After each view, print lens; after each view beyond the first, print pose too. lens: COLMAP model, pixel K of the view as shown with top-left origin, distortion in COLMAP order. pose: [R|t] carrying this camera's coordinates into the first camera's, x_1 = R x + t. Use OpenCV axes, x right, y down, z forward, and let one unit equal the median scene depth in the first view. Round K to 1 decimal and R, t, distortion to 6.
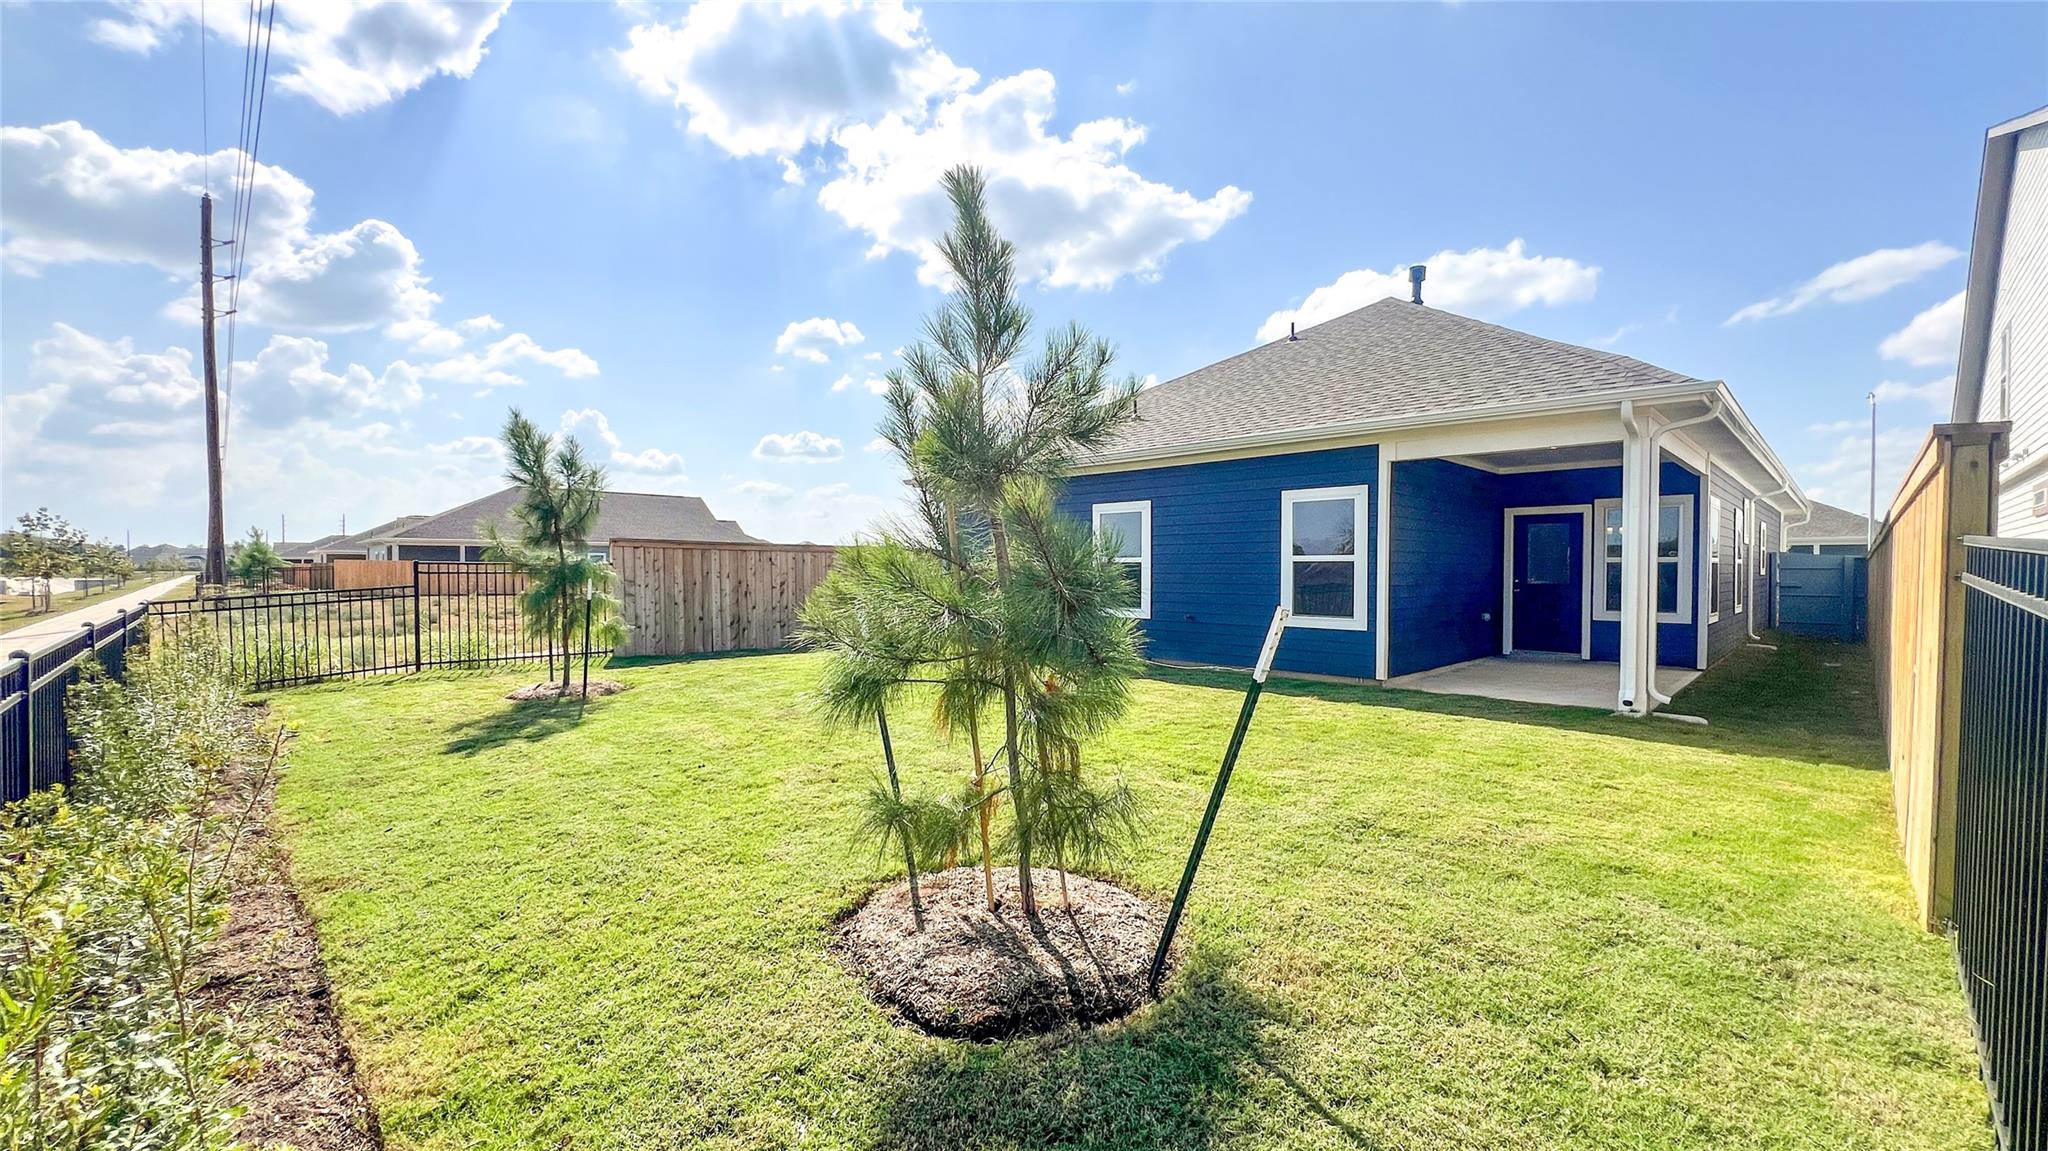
lens RADIAL K [[826.3, 0, 1027.5], [0, 826.3, 571.6], [0, 0, 1]] dist [0.000474, -0.000129]
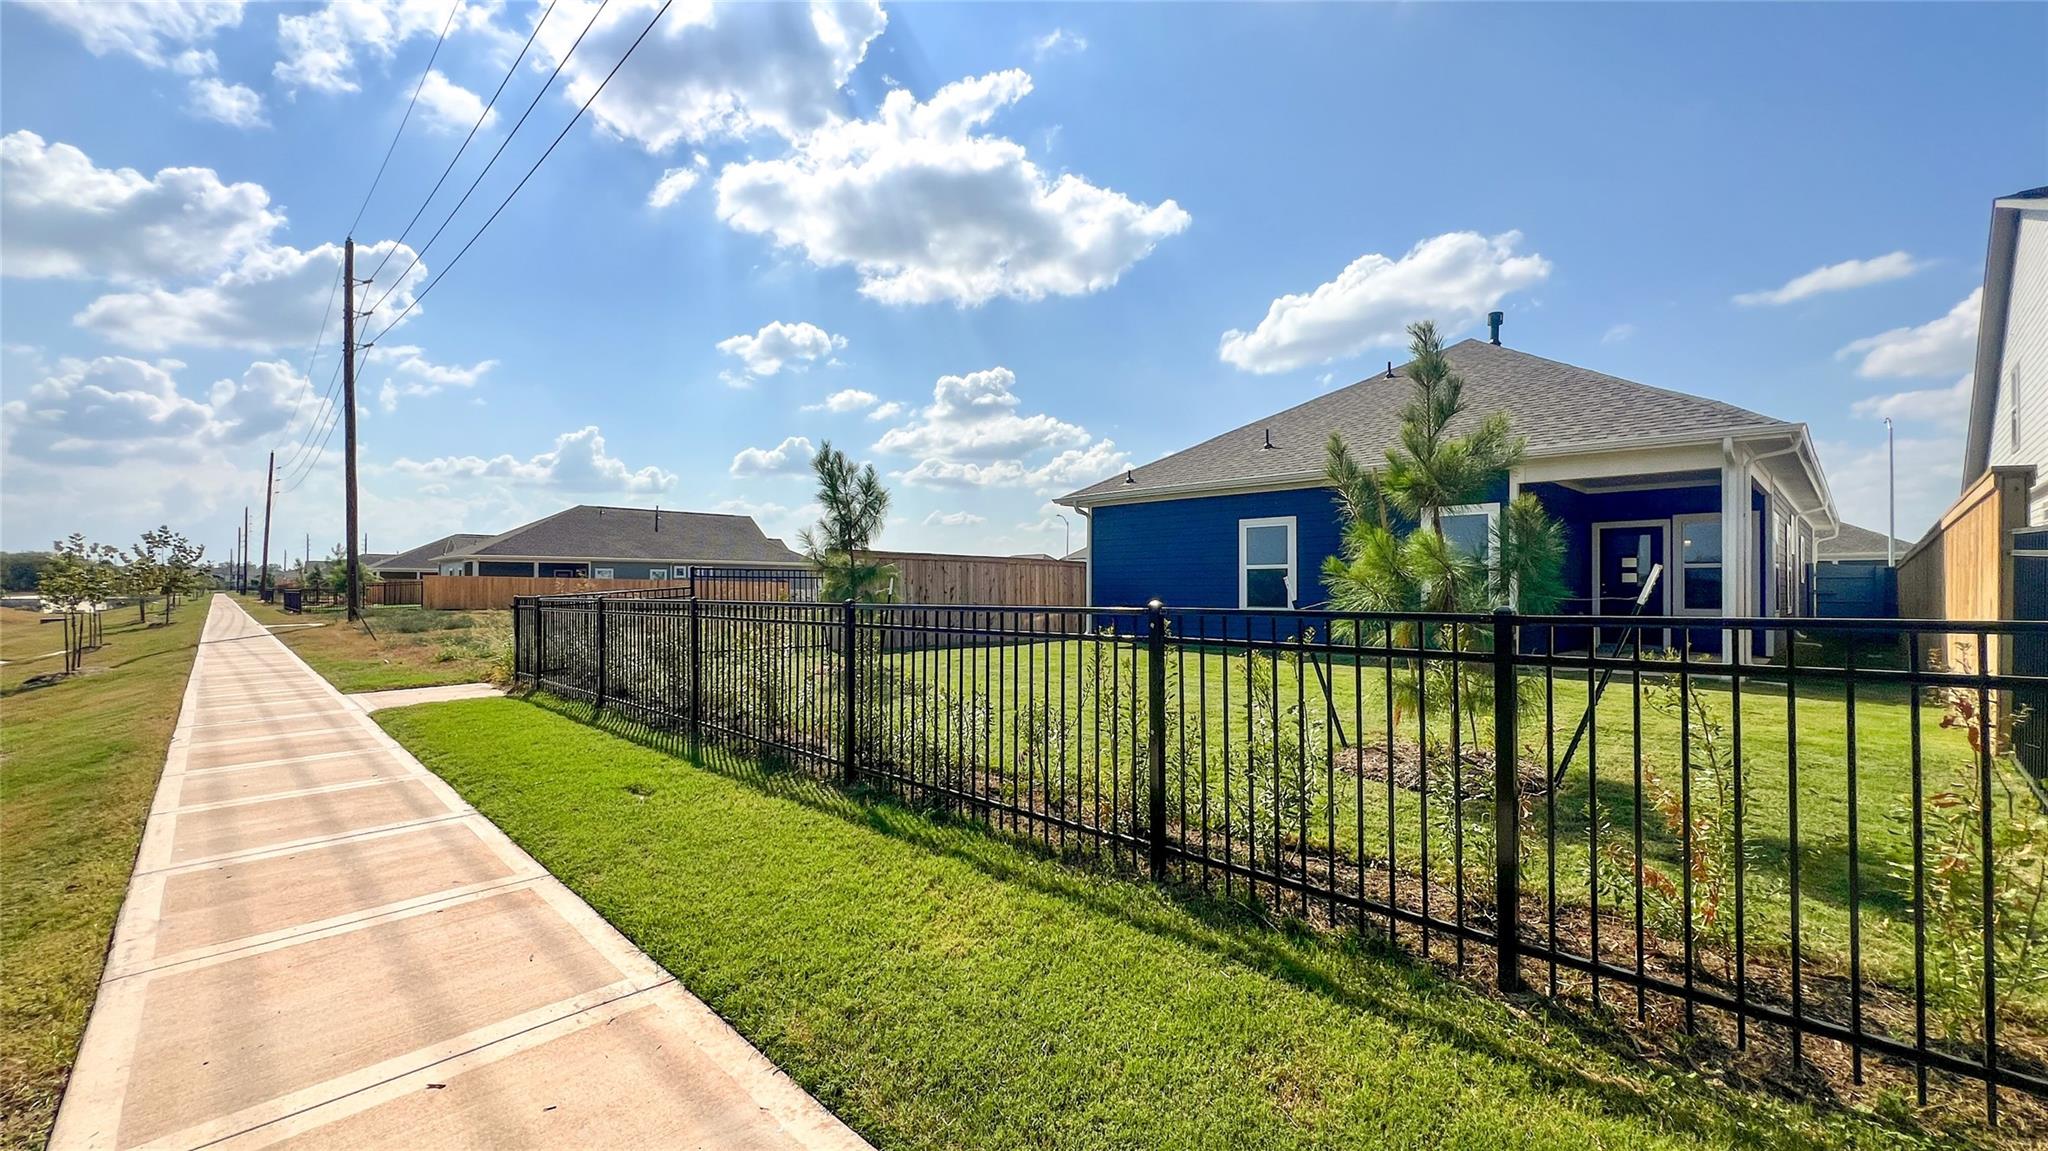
lens RADIAL K [[850.2, 0, 1008.6], [0, 850.2, 568.1], [0, 0, 1]] dist [0.003135, 0.000129]
pose [[0.999997, -0.000210, 0.002584, -0.095170], [0.000287, 0.999553, -0.029889, 0.008743], [-0.002576, 0.029890, 0.999550, -0.076413]]
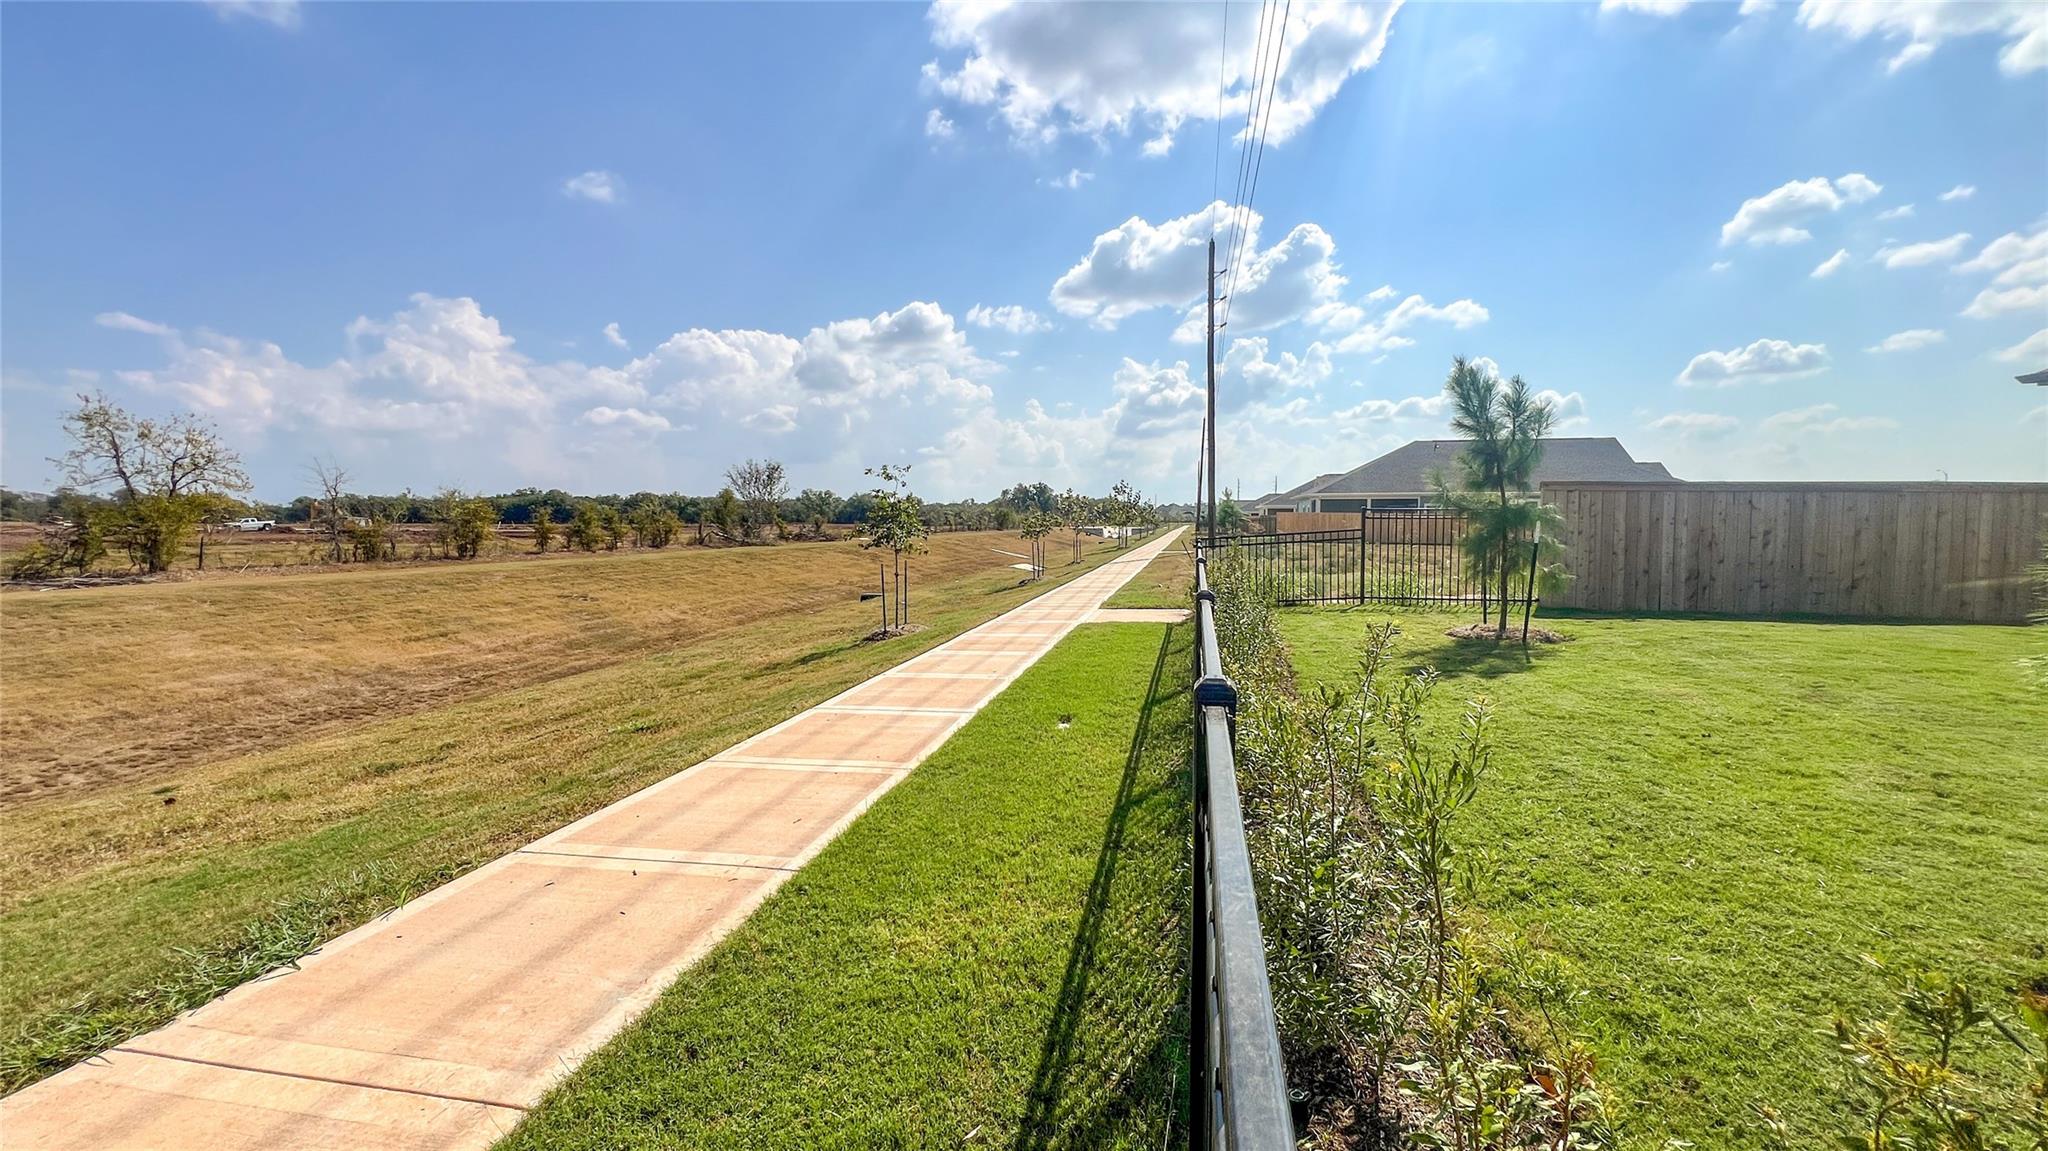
lens RADIAL K [[826.3, 0, 1016.1], [0, 826.3, 568.7], [0, 0, 1]] dist [0.000474, -0.000129]
pose [[0.550602, 0.047031, -0.833442, -0.014804], [-0.002434, 0.998498, 0.054738, 0.003182], [0.834764, -0.028110, 0.549889, -0.010811]]
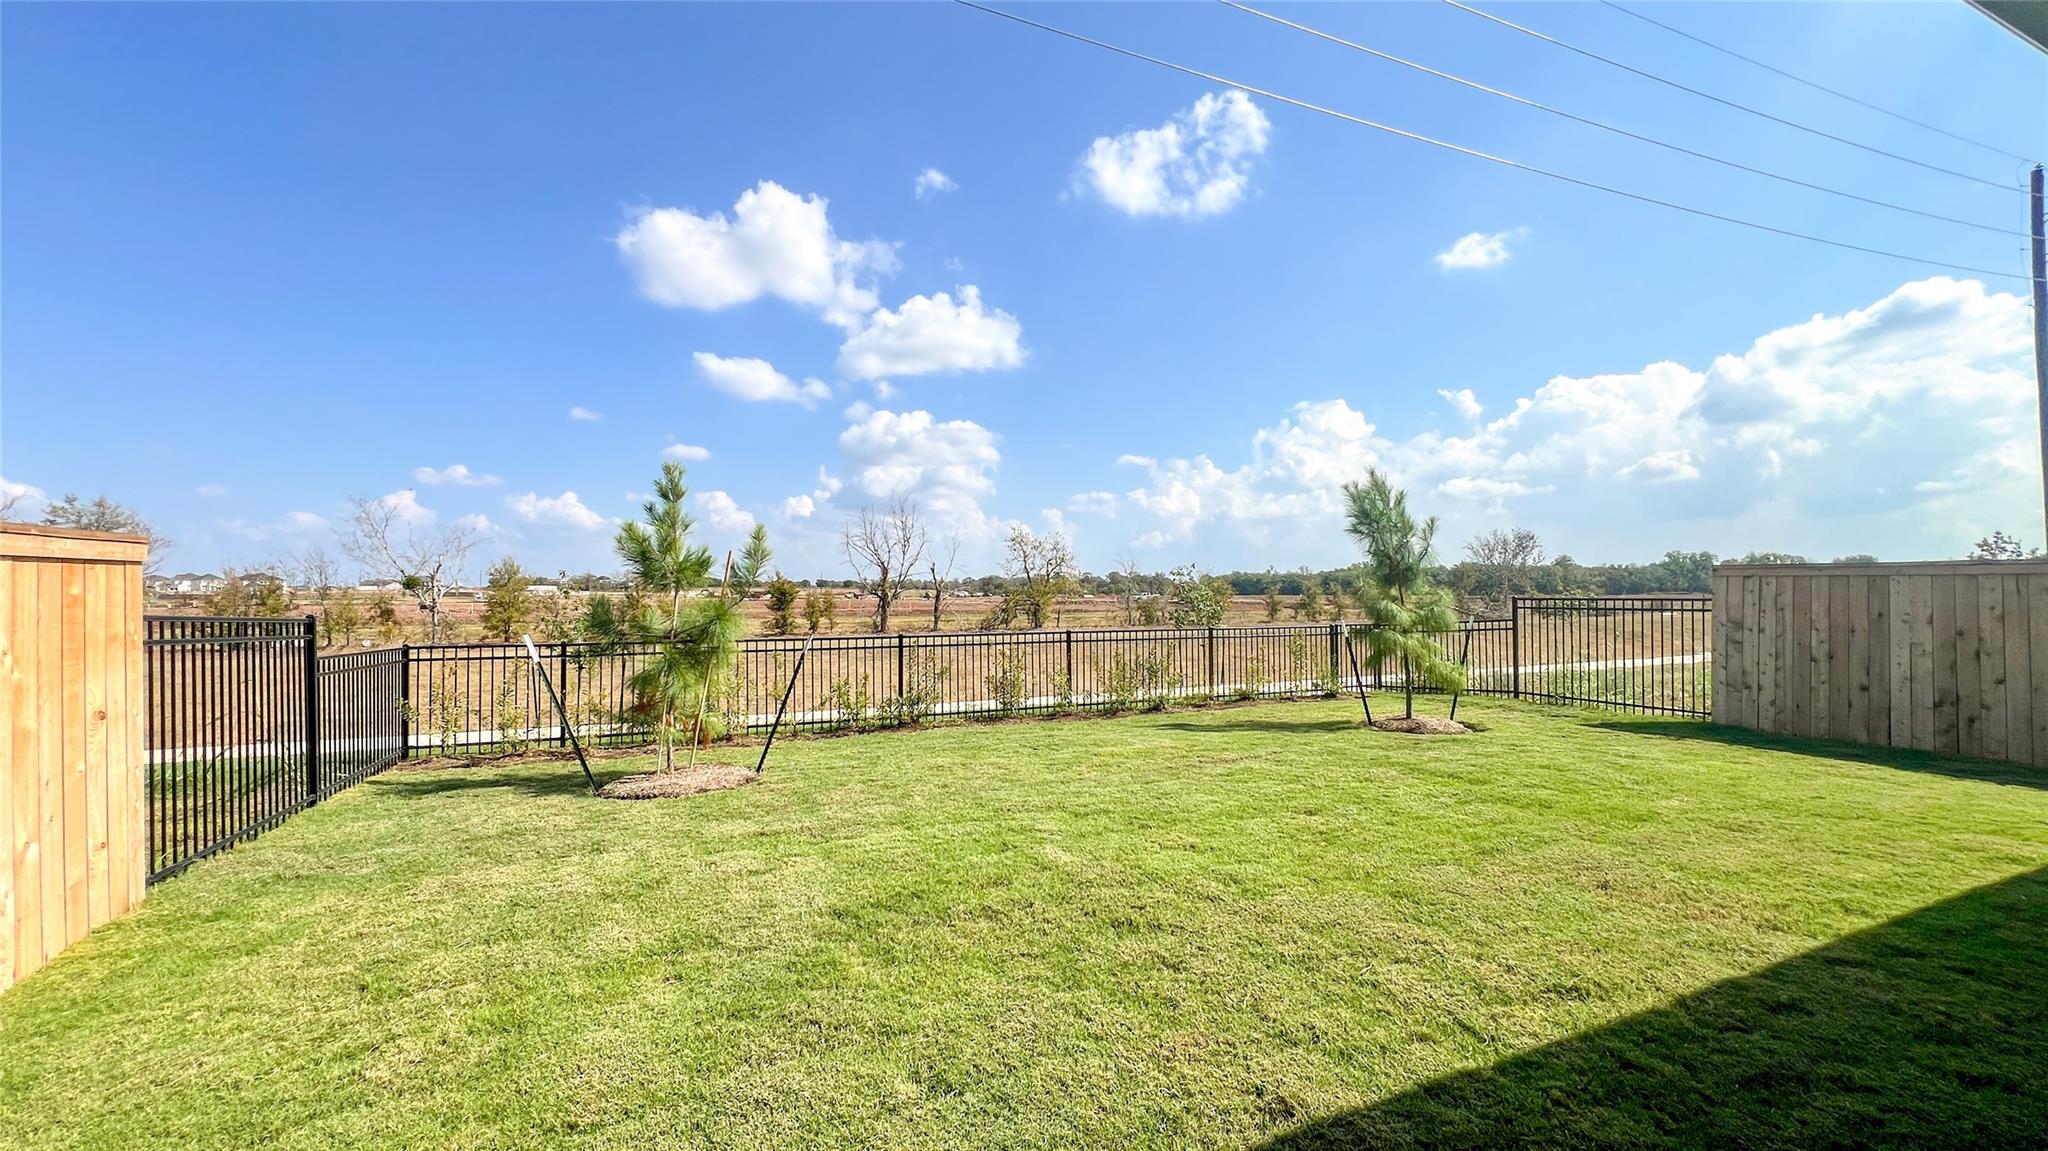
lens RADIAL K [[826.3, 0, 1025.8], [0, 826.3, 593.5], [0, 0, 1]] dist [0.000474, -0.000129]
pose [[-0.362792, 0.001149, -0.931869, 0.160273], [0.002408, 0.999997, 0.000296, -0.006087], [0.931867, -0.002136, -0.362794, 0.255957]]
